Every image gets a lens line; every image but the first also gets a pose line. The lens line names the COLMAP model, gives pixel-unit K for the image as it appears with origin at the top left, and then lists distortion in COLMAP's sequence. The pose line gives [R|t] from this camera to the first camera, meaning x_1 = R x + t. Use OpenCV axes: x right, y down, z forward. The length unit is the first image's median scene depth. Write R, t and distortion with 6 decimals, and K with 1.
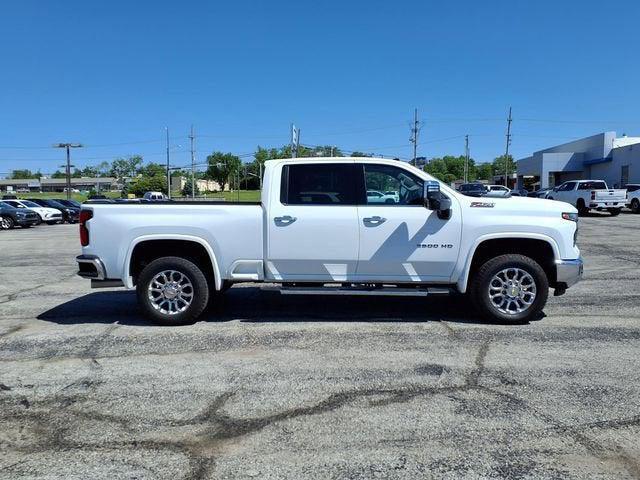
lens RADIAL K [[503.8, 0, 318.2], [0, 503.8, 237.7], [0, 0, 1]] dist [0.055316, -0.073723]
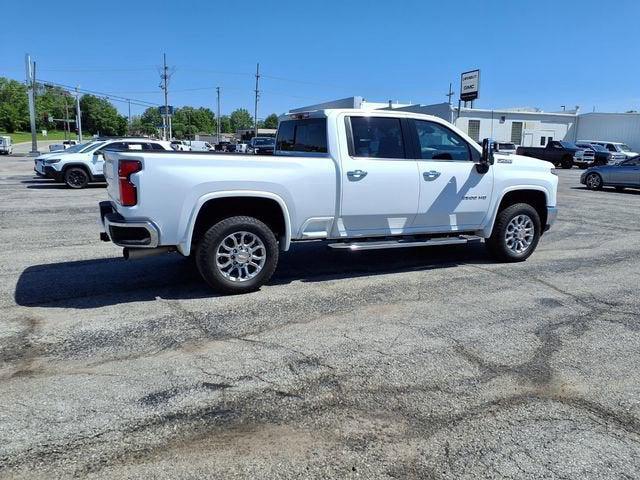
lens RADIAL K [[503.8, 0, 318.2], [0, 503.8, 237.7], [0, 0, 1]] dist [0.055316, -0.073723]
pose [[0.878257, -0.056392, 0.474852, -0.604497], [0.011862, 0.995286, 0.096257, -0.007221], [-0.478042, -0.078905, 0.874786, 0.179679]]
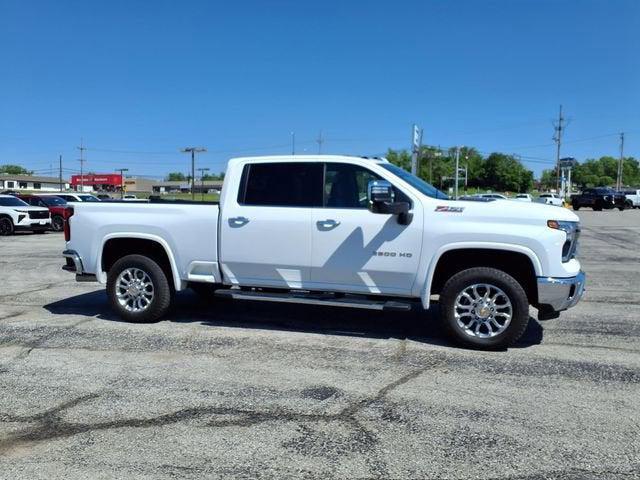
lens RADIAL K [[510.9, 0, 320.0], [0, 510.9, 240.0], [0, 0, 1]] dist [0.050086, -0.085091]
pose [[0.967730, 0.032208, -0.249924, 0.330105], [-0.032799, 0.999460, 0.001799, -0.005803], [0.249847, 0.006456, 0.968264, 0.099612]]
